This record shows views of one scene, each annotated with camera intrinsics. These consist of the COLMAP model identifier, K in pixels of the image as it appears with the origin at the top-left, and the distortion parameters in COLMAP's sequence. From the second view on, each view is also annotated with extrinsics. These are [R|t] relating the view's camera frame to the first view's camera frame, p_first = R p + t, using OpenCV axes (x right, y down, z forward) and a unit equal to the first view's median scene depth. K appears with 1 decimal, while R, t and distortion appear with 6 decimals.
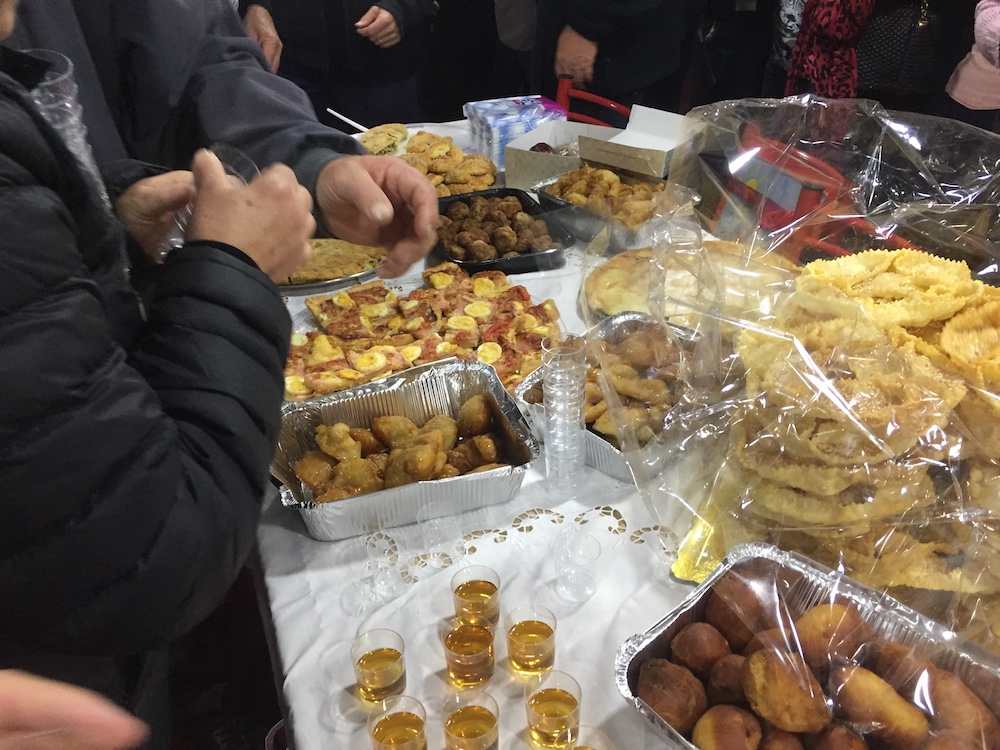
lens RADIAL K [[854.0, 0, 500.0], [0, 854.0, 375.0], [0, 0, 1]] dist [0.096634, -0.140678]
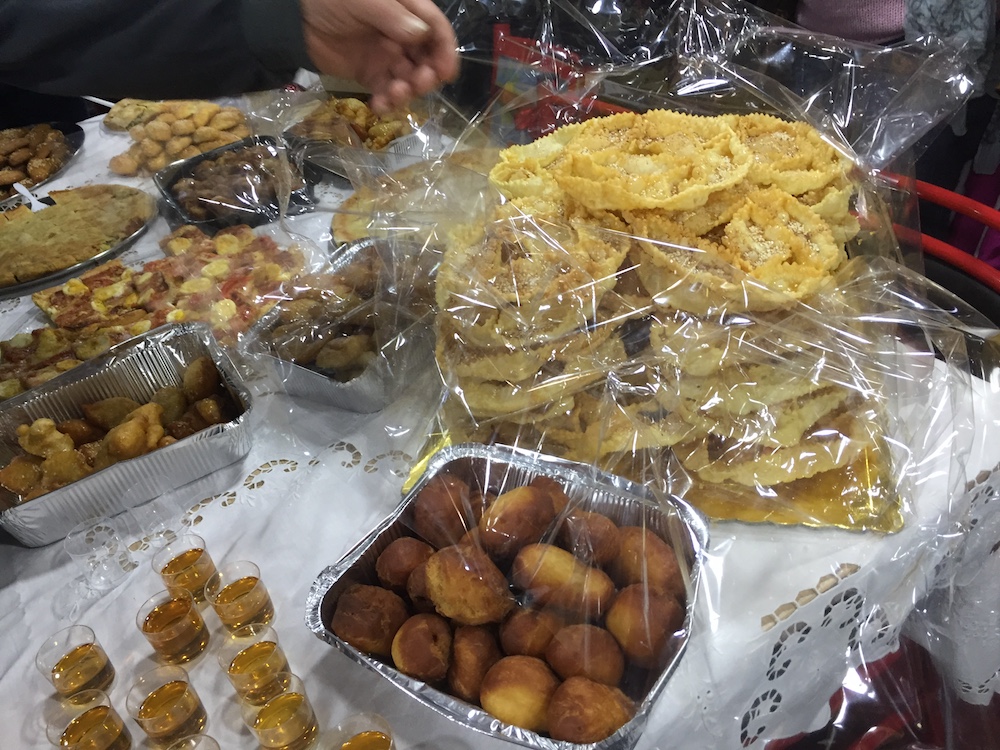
lens RADIAL K [[854.0, 0, 500.0], [0, 854.0, 375.0], [0, 0, 1]] dist [0.096634, -0.140678]
pose [[0.972810, -0.214115, 0.088293, 0.217096], [0.208869, 0.975781, 0.064998, 0.052489], [-0.100071, -0.044789, 0.993972, 0.034500]]
